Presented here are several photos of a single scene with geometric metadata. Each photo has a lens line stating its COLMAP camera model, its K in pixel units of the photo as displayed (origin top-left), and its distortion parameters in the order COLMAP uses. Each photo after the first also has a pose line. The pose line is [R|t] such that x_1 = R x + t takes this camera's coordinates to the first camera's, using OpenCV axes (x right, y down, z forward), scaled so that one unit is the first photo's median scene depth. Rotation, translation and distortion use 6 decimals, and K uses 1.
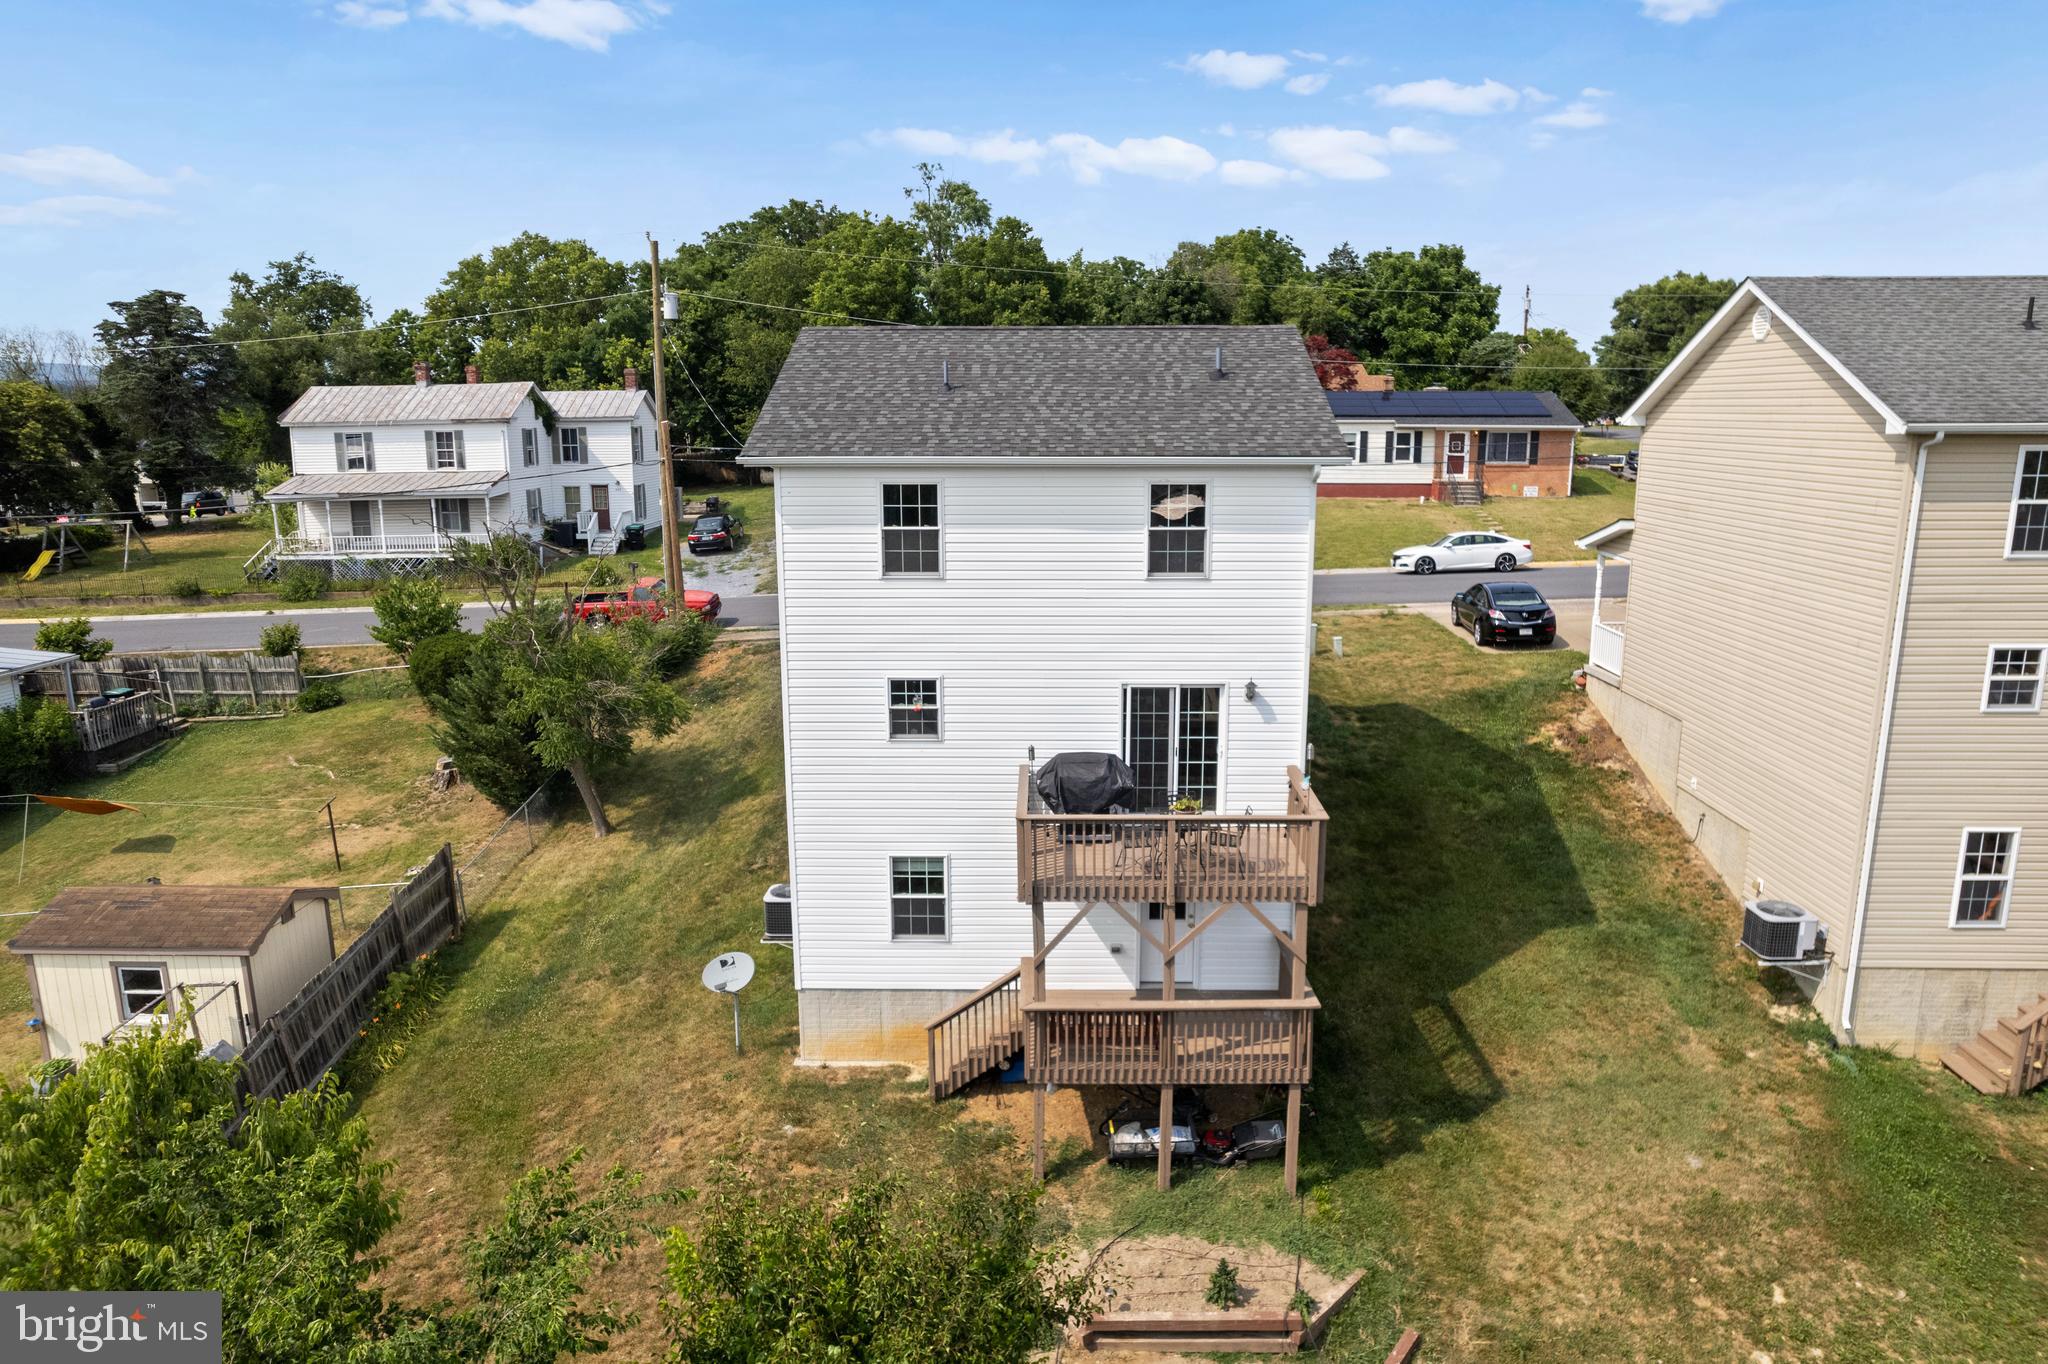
lens RADIAL K [[1333.1, 0, 1024.0], [0, 1333.1, 682.0], [0, 0, 1]] dist [-0.070064, 0.063979]
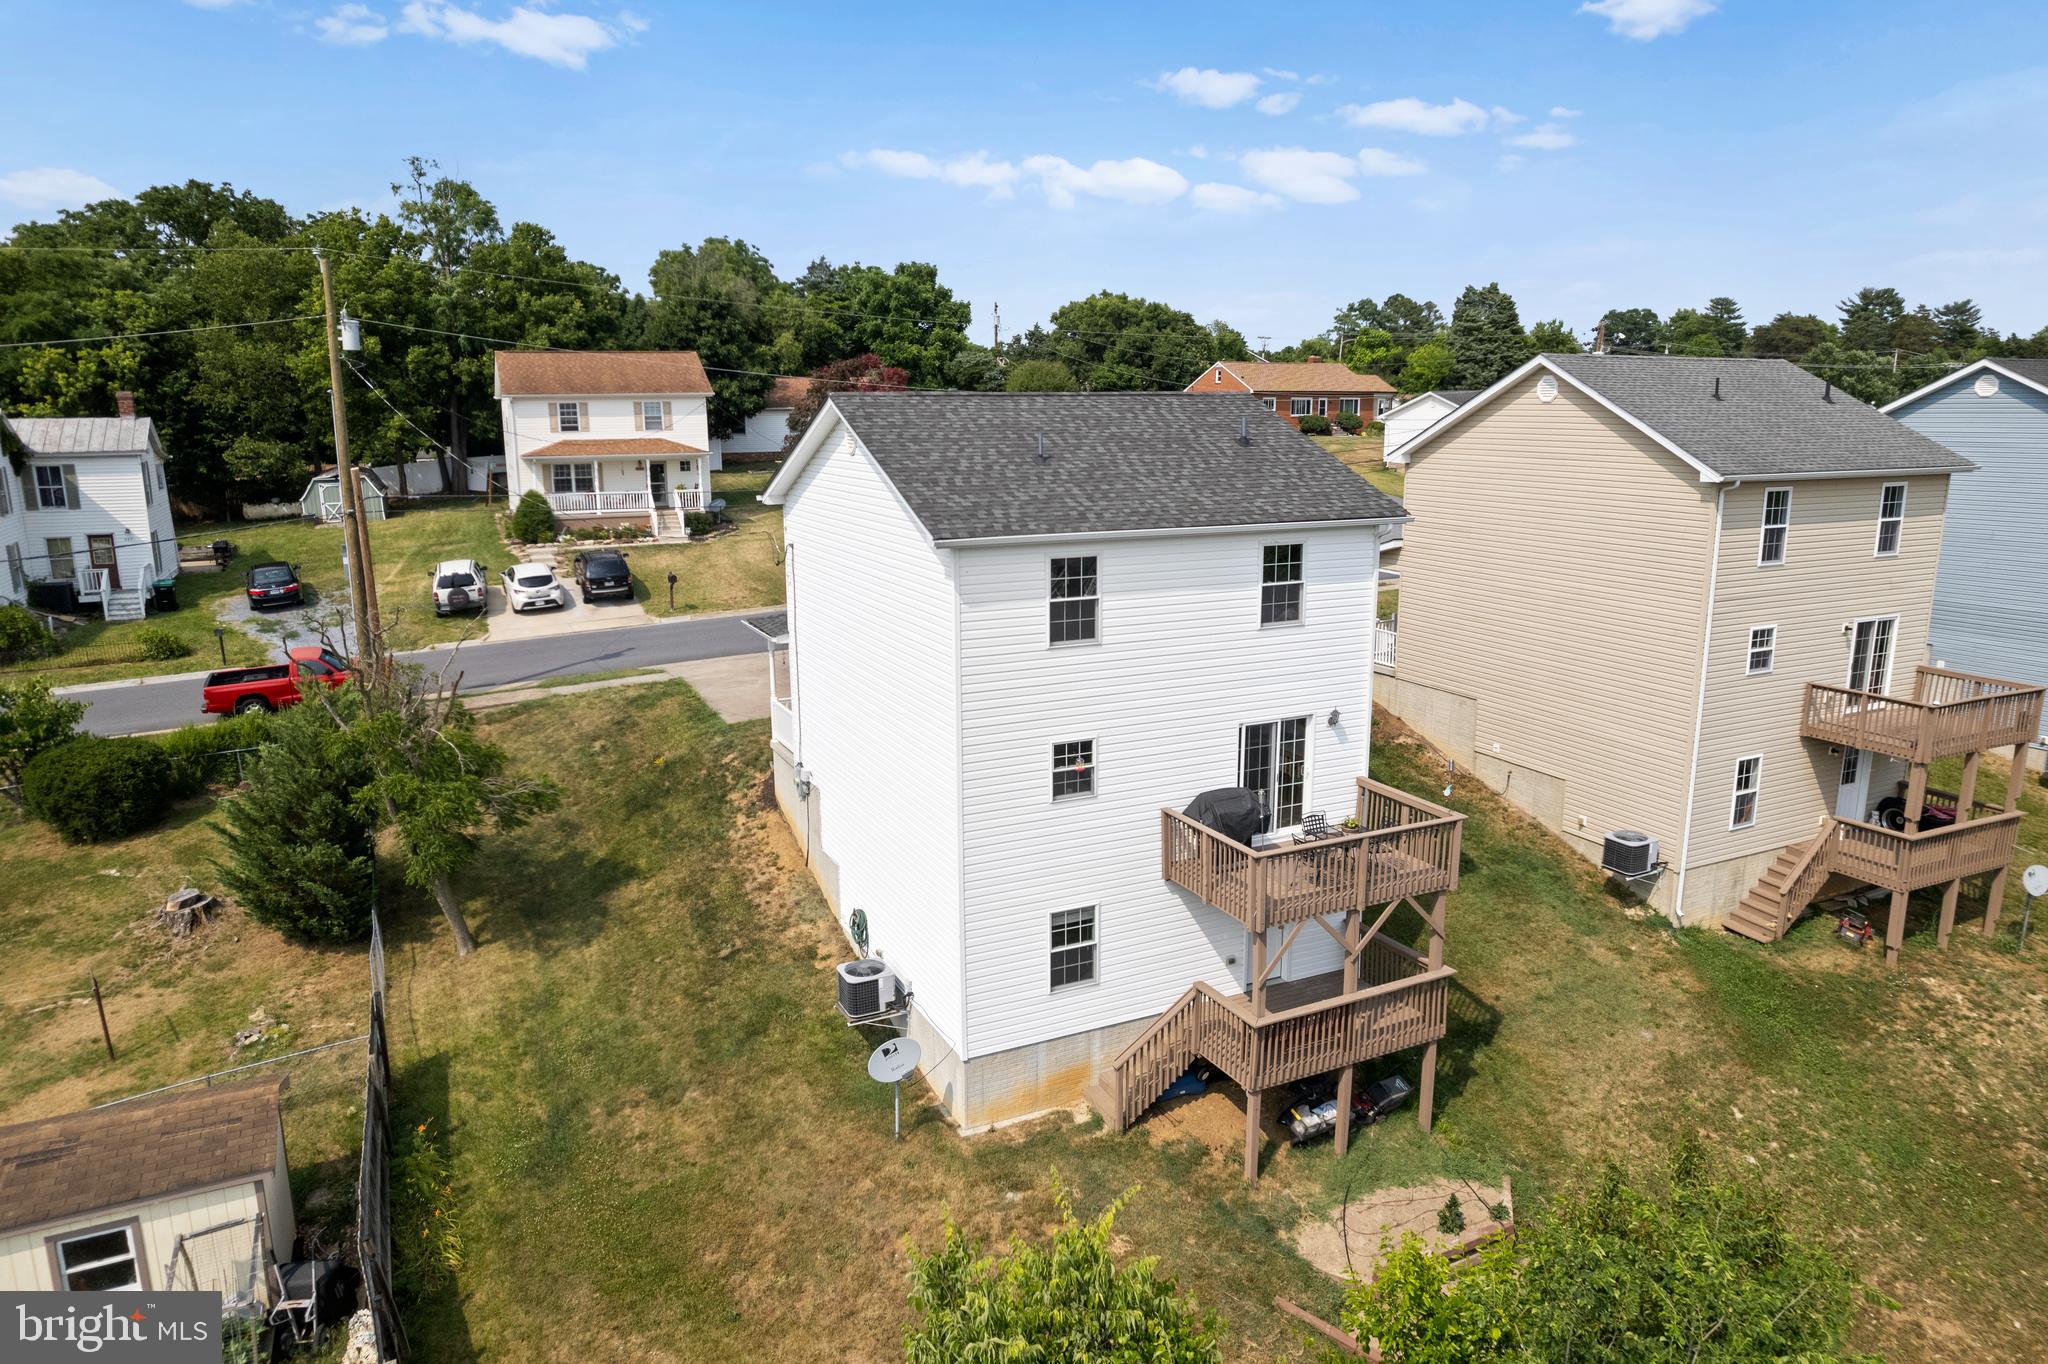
lens RADIAL K [[1333.1, 0, 1024.0], [0, 1333.1, 682.0], [0, 0, 1]] dist [-0.070064, 0.063979]
pose [[0.890437, -0.096825, 0.444687, -0.561531], [0.095394, 0.995109, 0.025657, -0.076765], [-0.444996, 0.019574, 0.895319, 0.077168]]
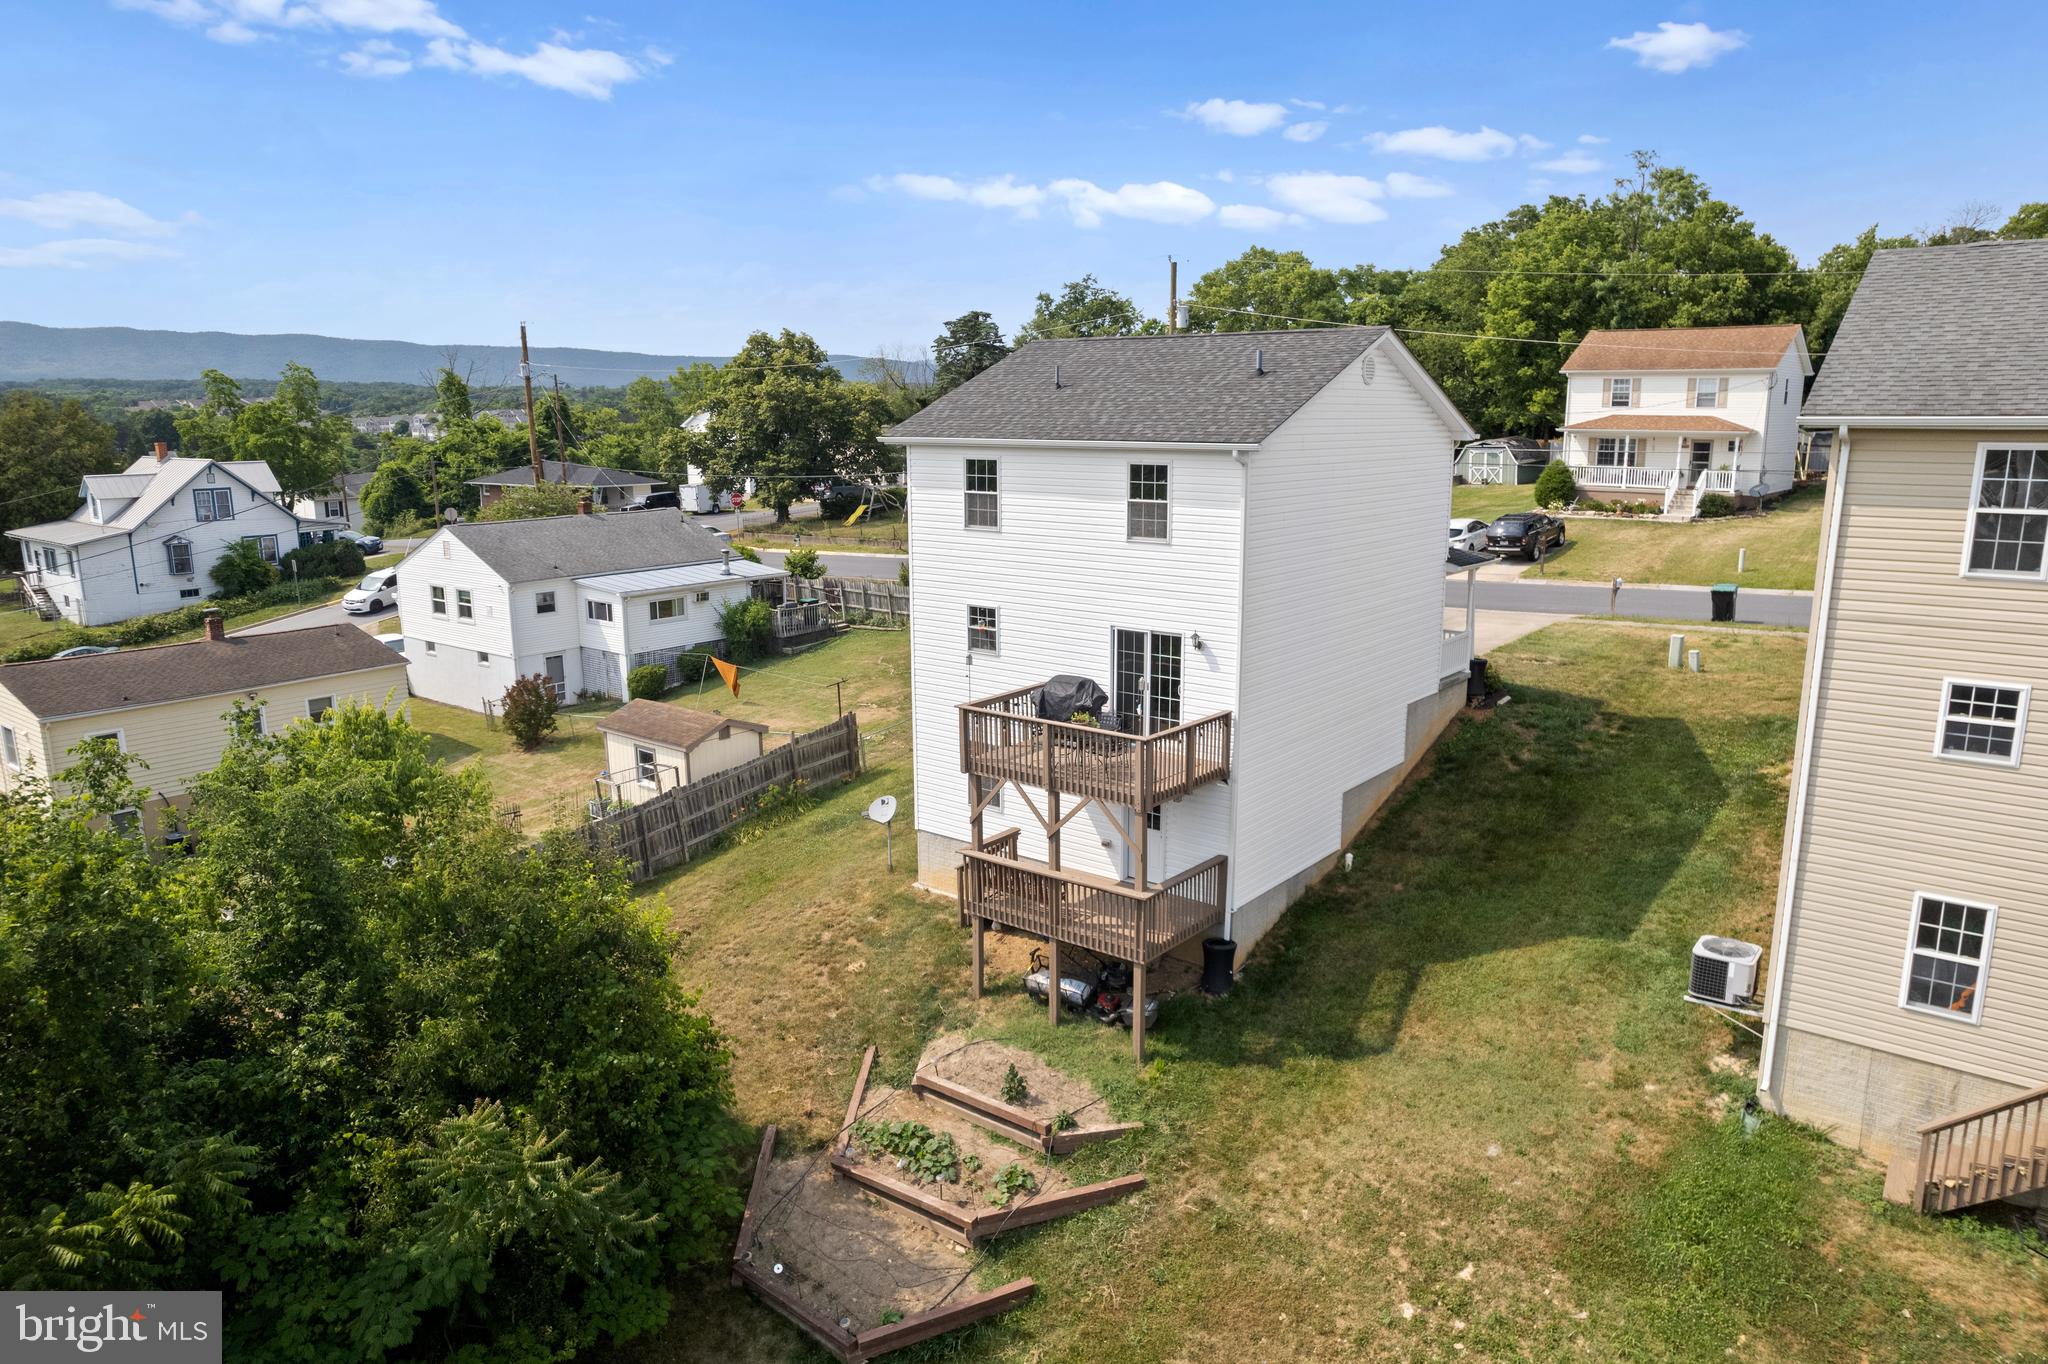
lens RADIAL K [[1333.1, 0, 1024.0], [0, 1333.1, 682.0], [0, 0, 1]] dist [-0.070064, 0.063979]
pose [[0.793727, 0.123250, -0.595657, 0.726978], [-0.122147, 0.991605, 0.042414, 0.010596], [0.595884, 0.039093, 0.802118, -0.035419]]
